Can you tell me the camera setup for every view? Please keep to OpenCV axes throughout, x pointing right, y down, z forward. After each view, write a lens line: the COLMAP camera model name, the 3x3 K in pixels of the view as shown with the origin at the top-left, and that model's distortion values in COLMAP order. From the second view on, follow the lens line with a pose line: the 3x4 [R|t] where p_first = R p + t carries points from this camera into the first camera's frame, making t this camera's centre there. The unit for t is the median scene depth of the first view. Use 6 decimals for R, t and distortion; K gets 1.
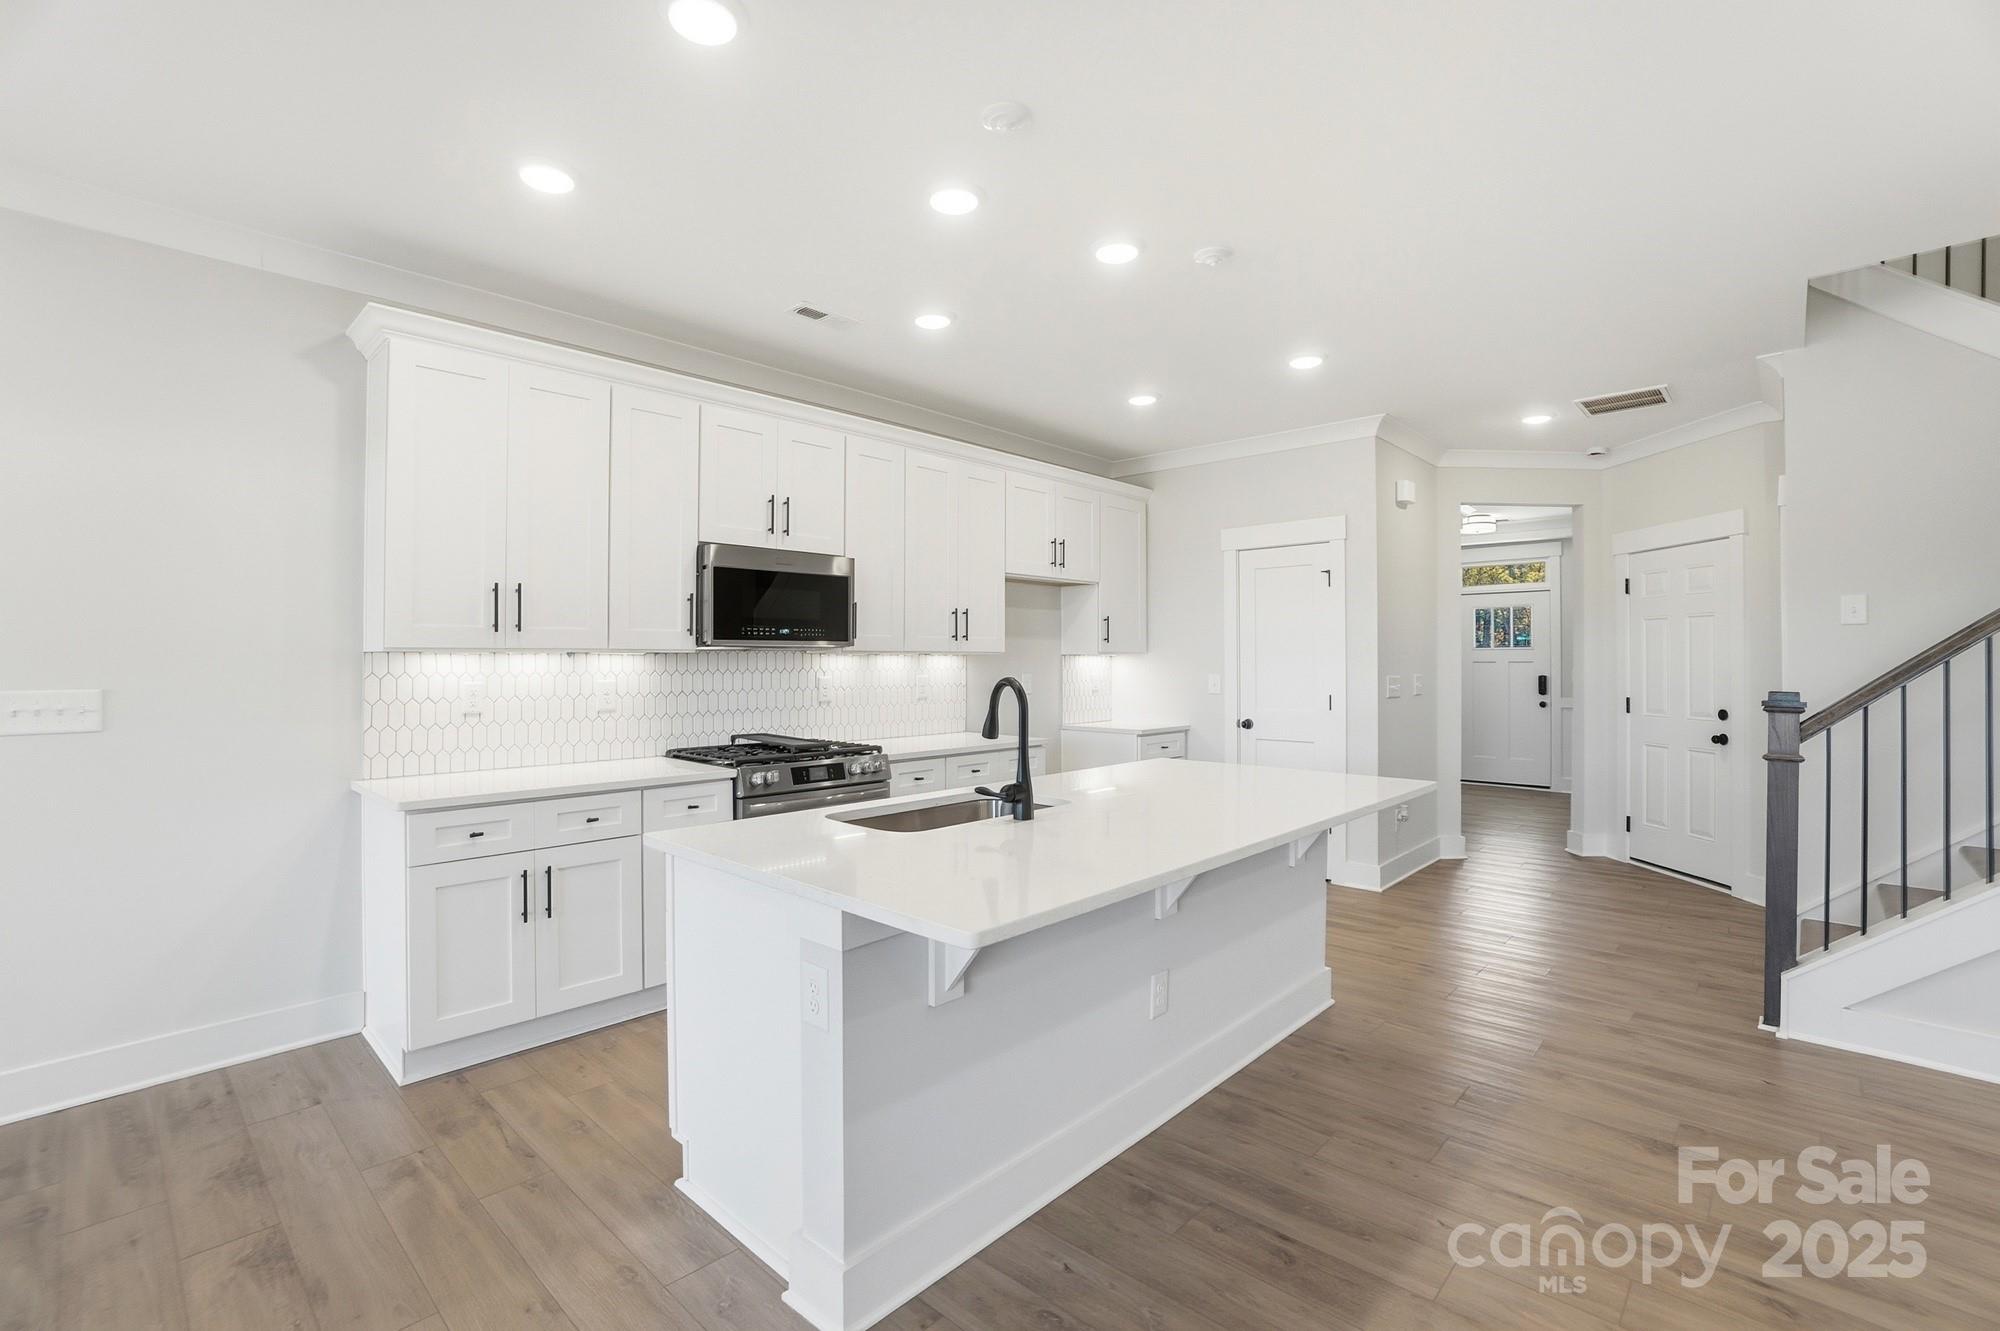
lens RADIAL K [[893.4, 0, 999.3], [0, 893.4, 655.2], [0, 0, 1]] dist [-0.056056, 0.018345]
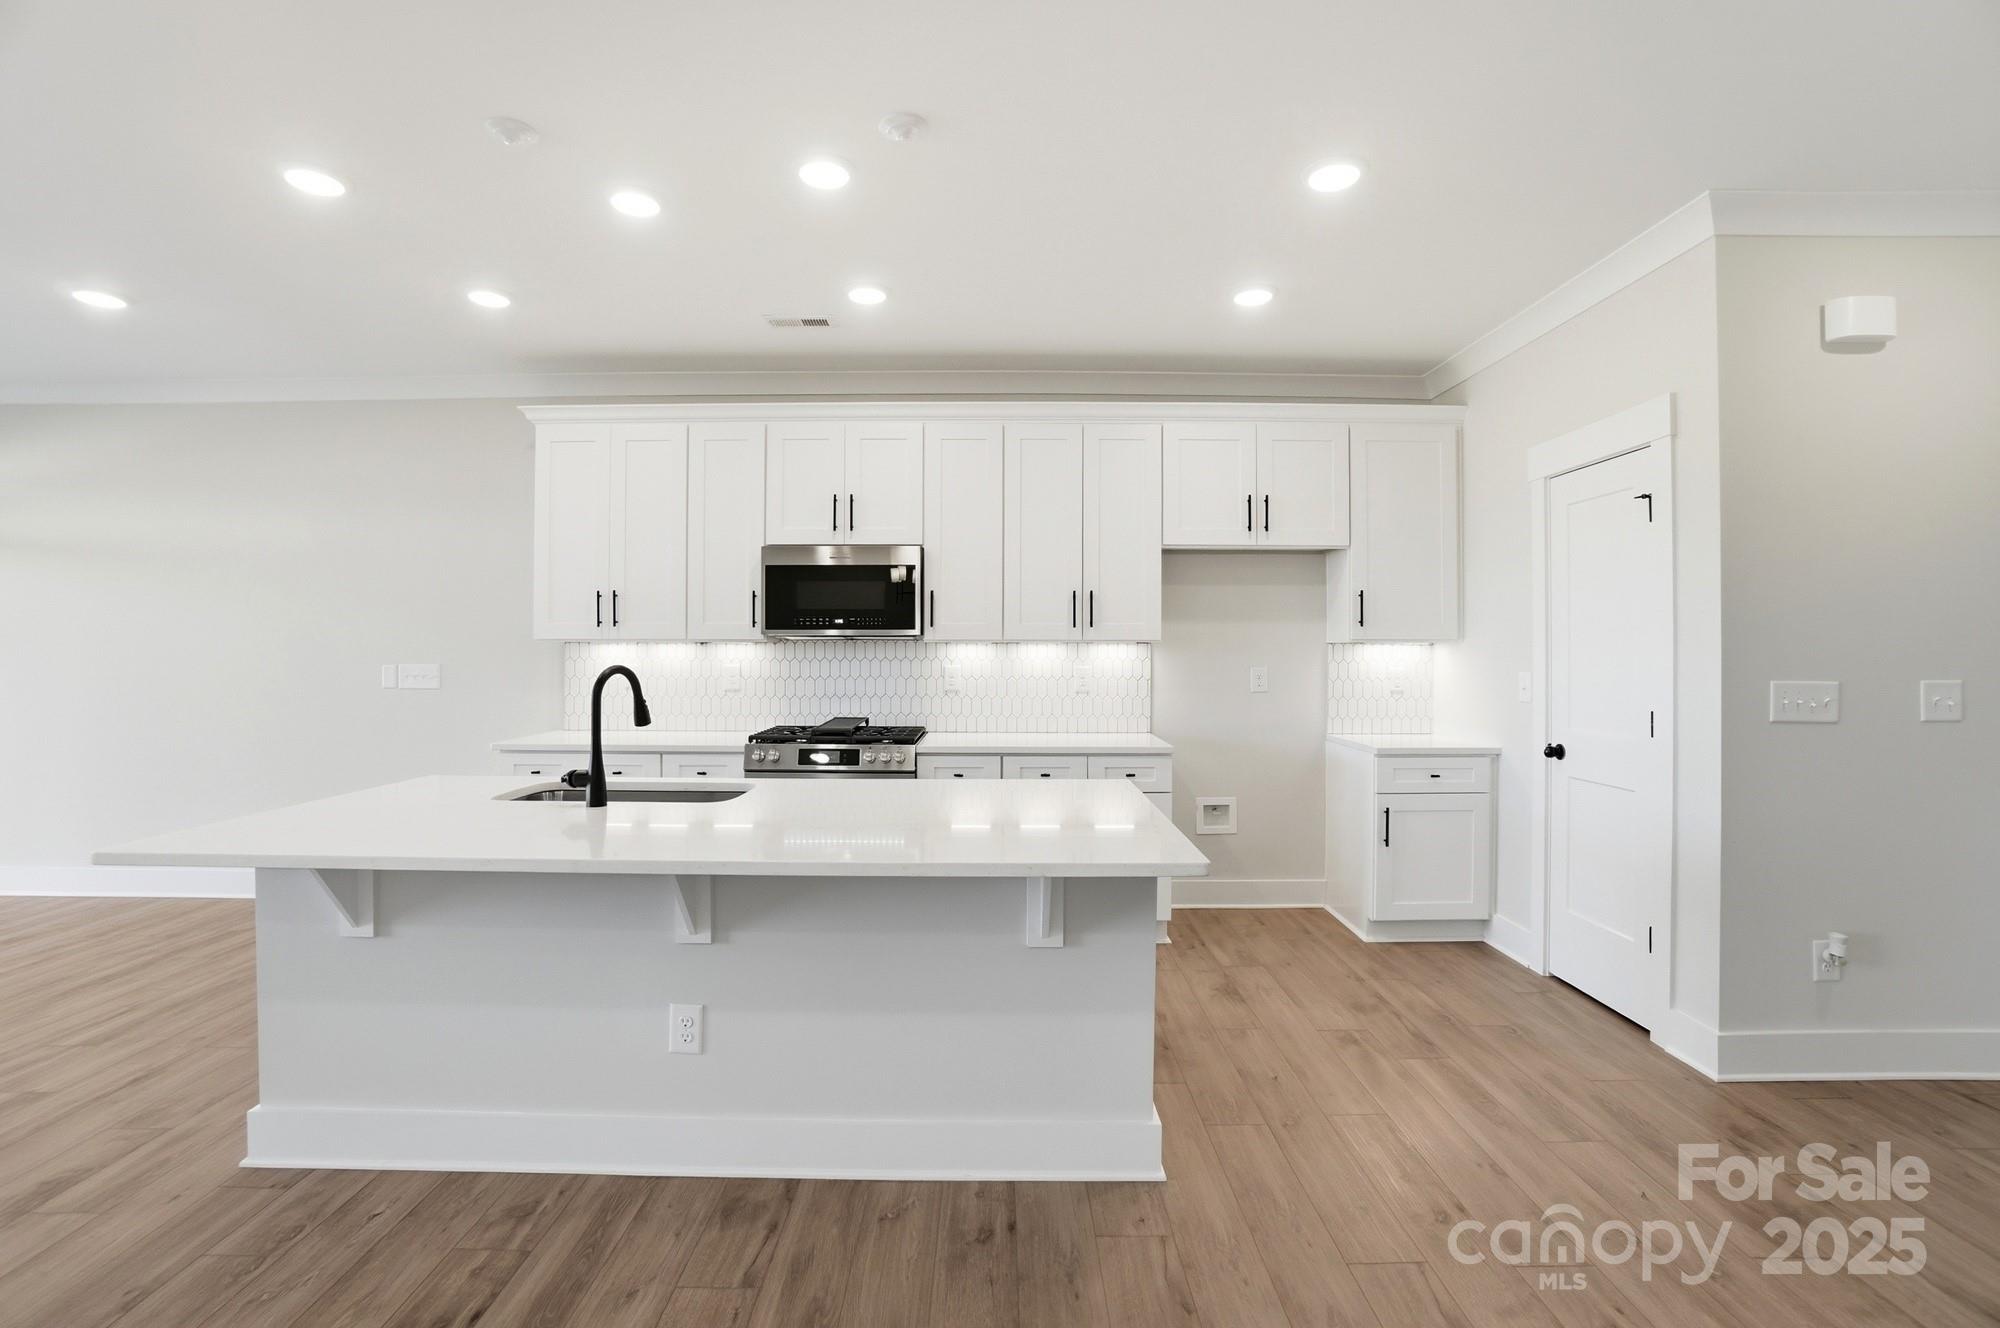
lens RADIAL K [[893.4, 0, 999.9], [0, 893.4, 662.1], [0, 0, 1]] dist [-0.056056, 0.018345]
pose [[0.682087, 0.012765, -0.731159, 0.704126], [0.000314, 0.999842, 0.017748, 0.002729], [0.731271, -0.012336, 0.681976, 0.438224]]
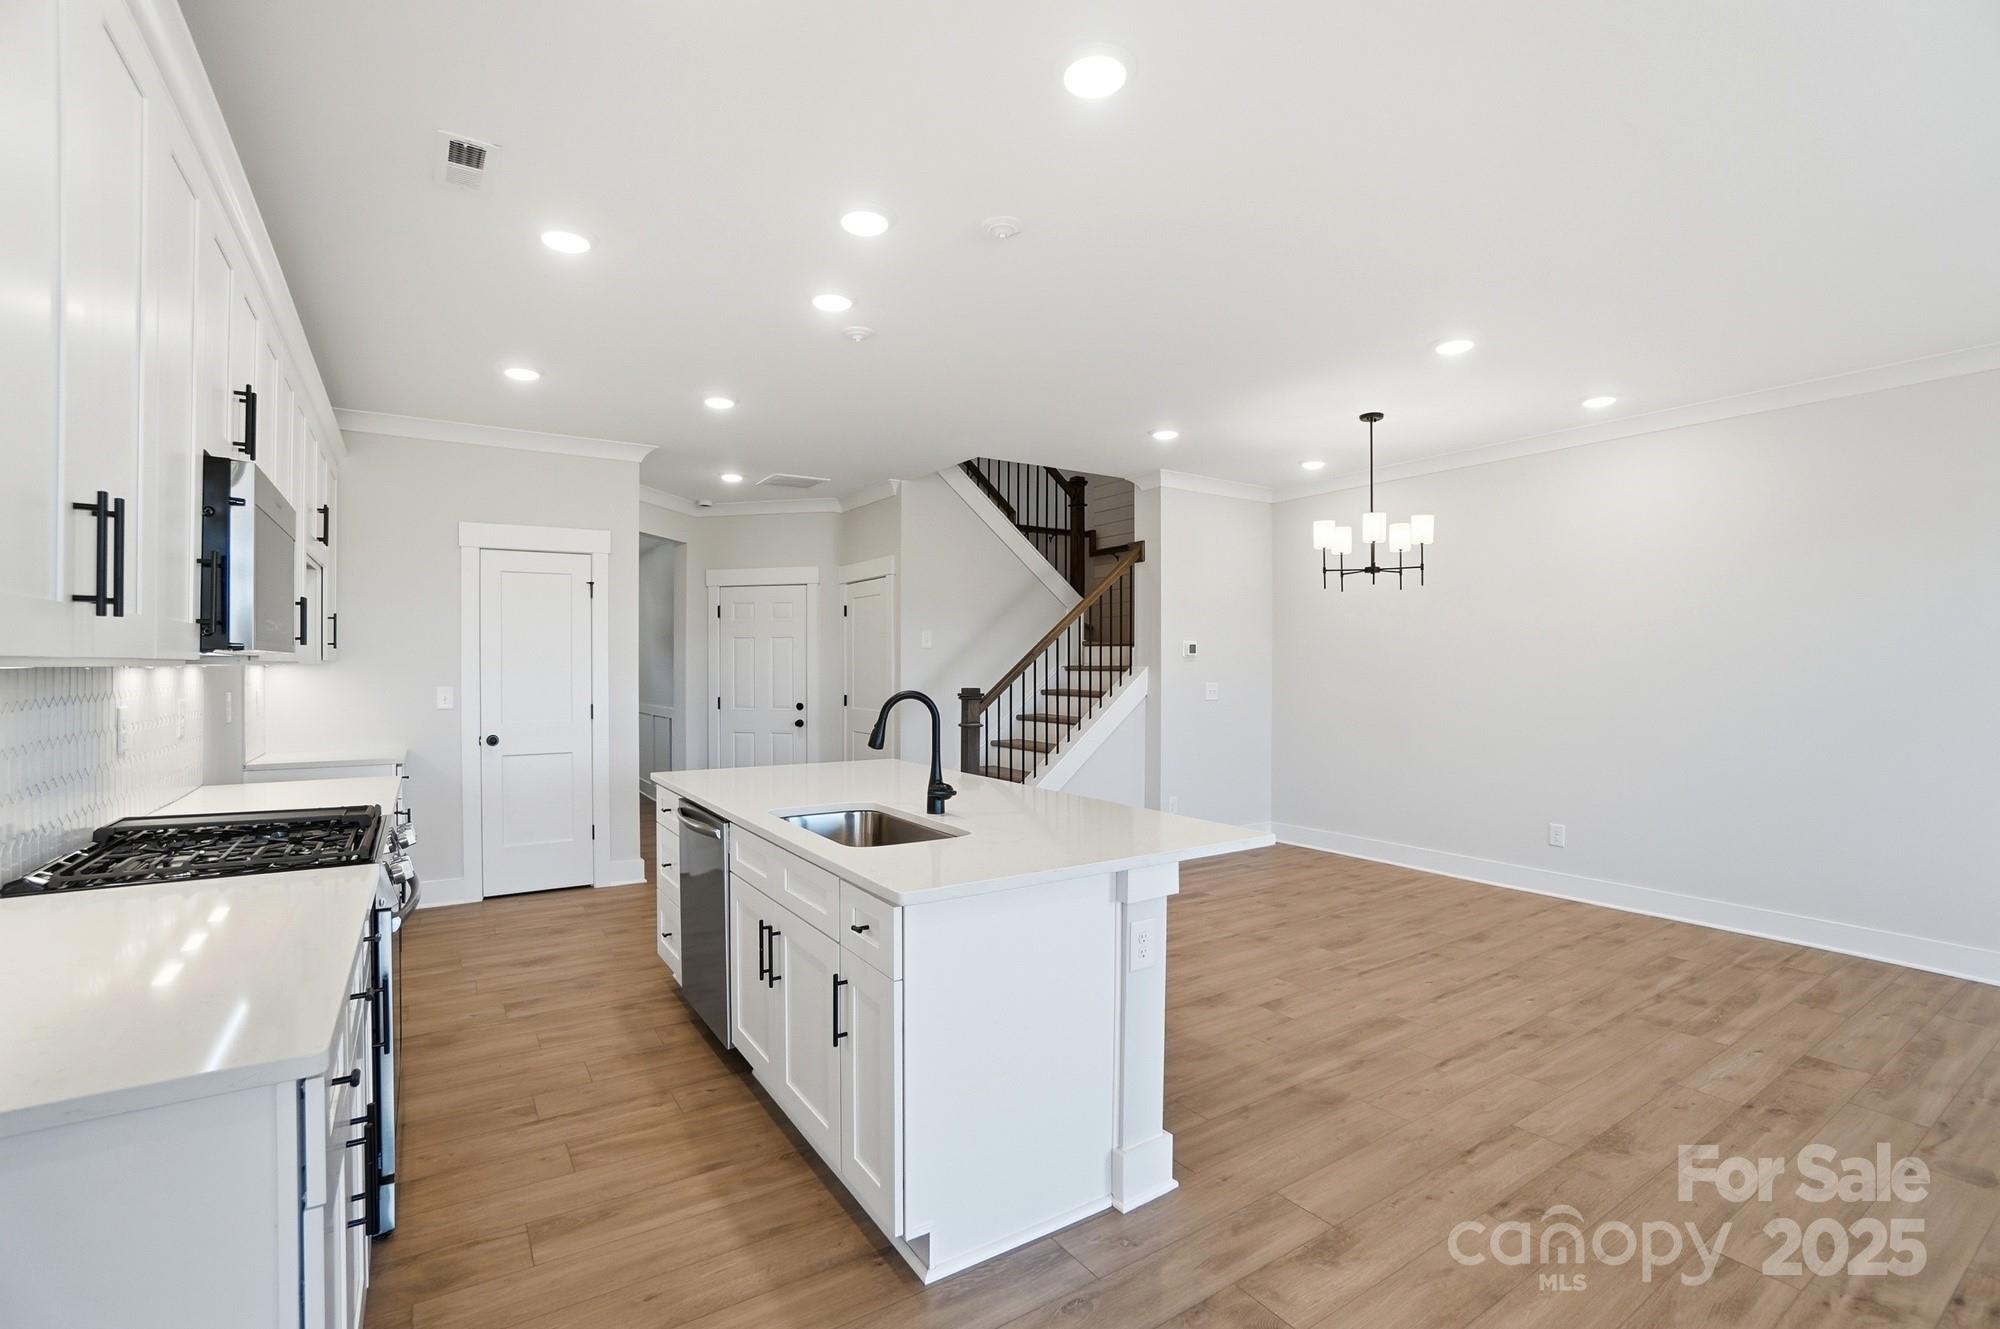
lens RADIAL K [[886.7, 0, 988.6], [0, 886.7, 673.8], [0, 0, 1]] dist [-0.039530, 0.011527]
pose [[0.247364, -0.010183, 0.968869, -0.711454], [-0.005178, 0.999917, 0.011832, -0.006631], [-0.968909, -0.007944, 0.247291, 0.433475]]
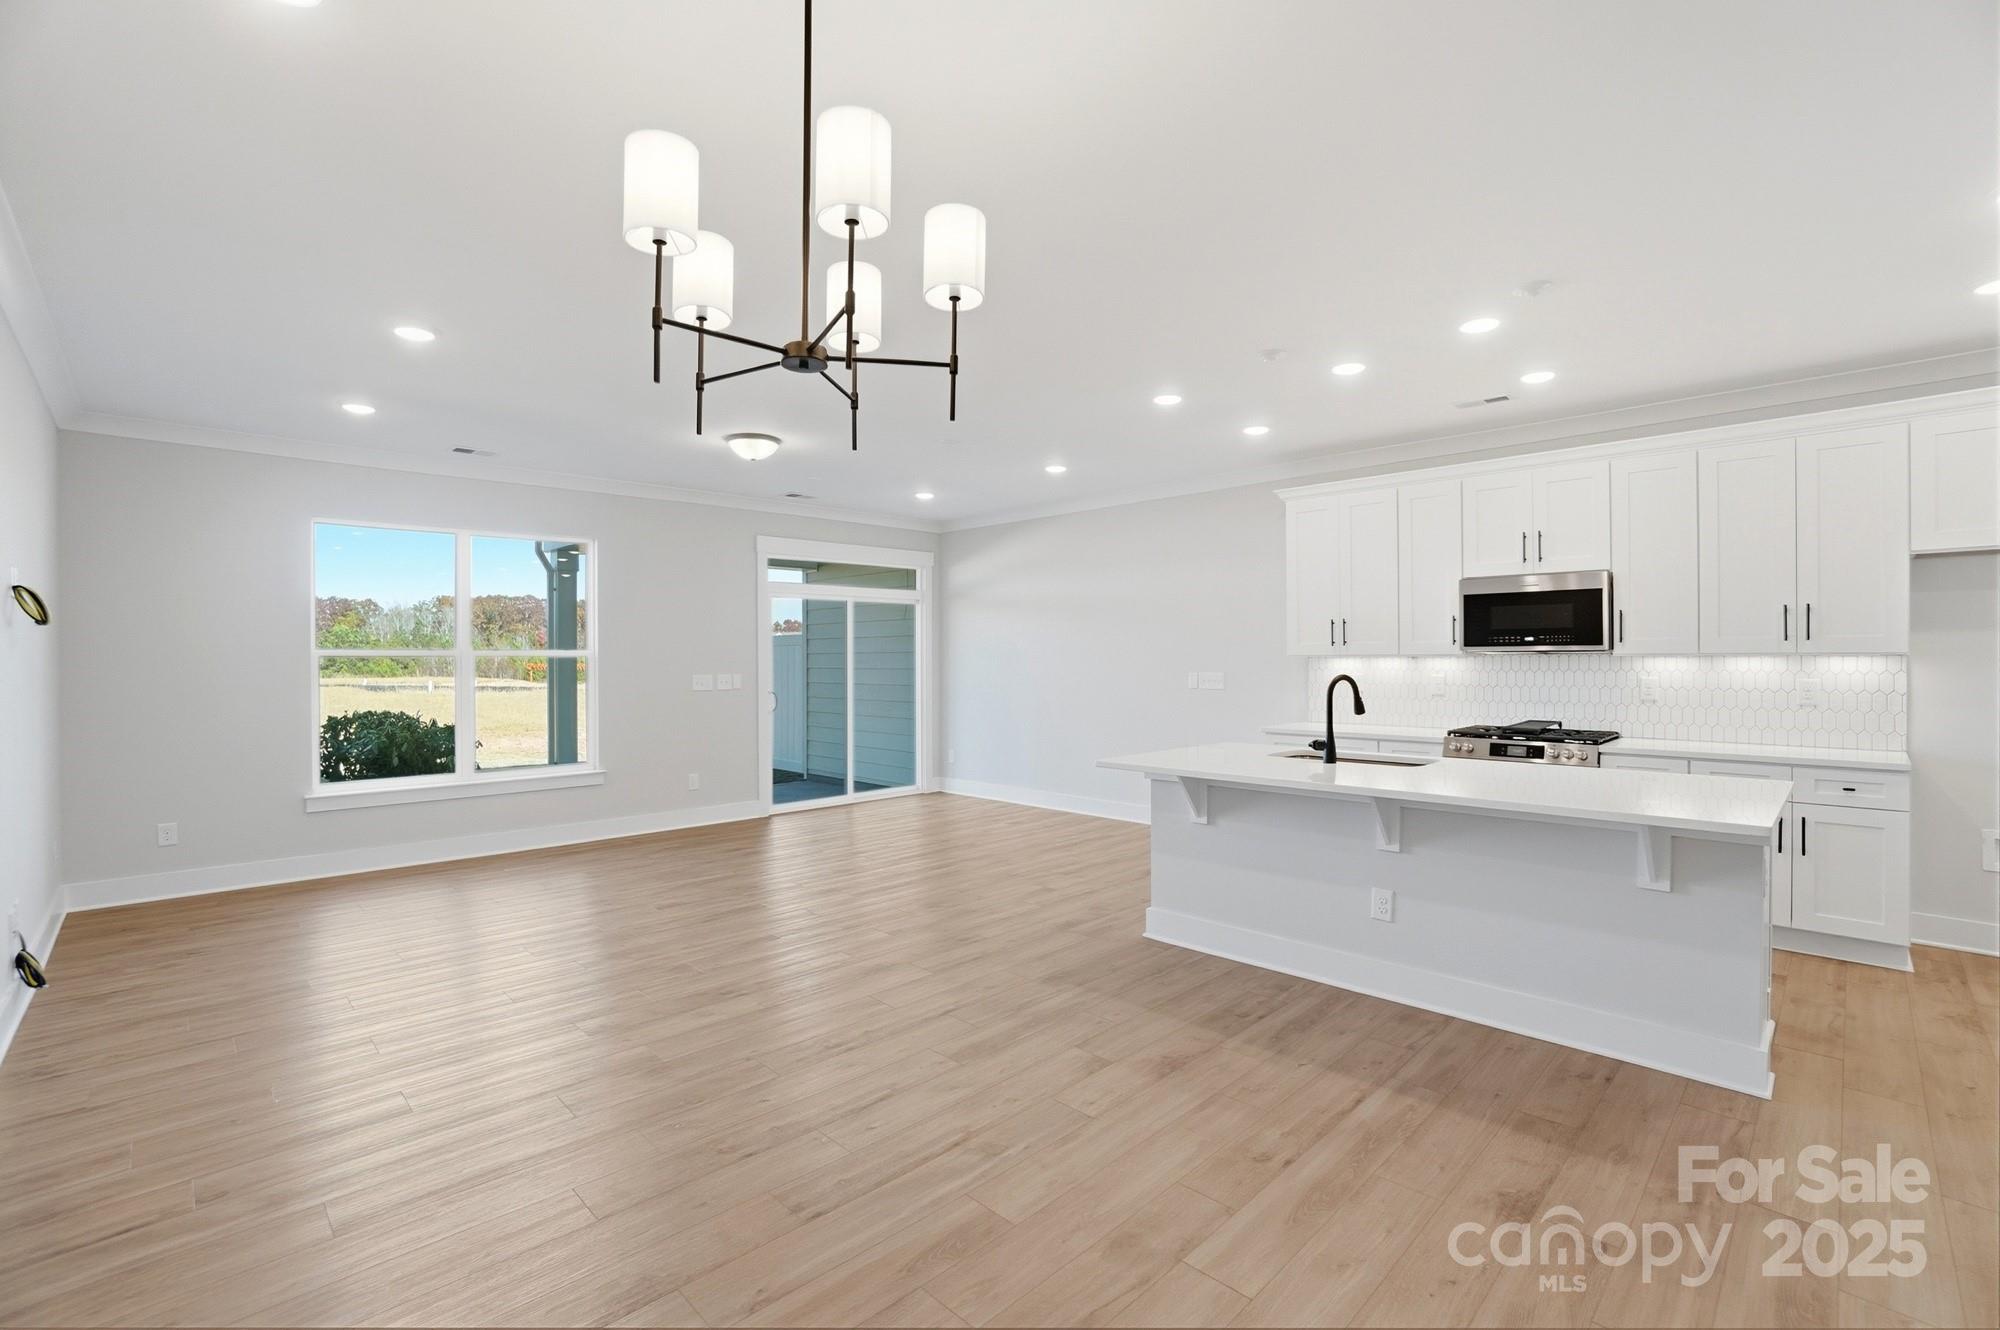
lens RADIAL K [[893.4, 0, 991.9], [0, 893.4, 649.3], [0, 0, 1]] dist [-0.056056, 0.018345]
pose [[-0.046198, -0.008552, -0.998896, 1.094957], [0.007651, 0.999931, -0.008915, -0.007261], [0.998903, -0.008055, -0.046130, 0.312713]]
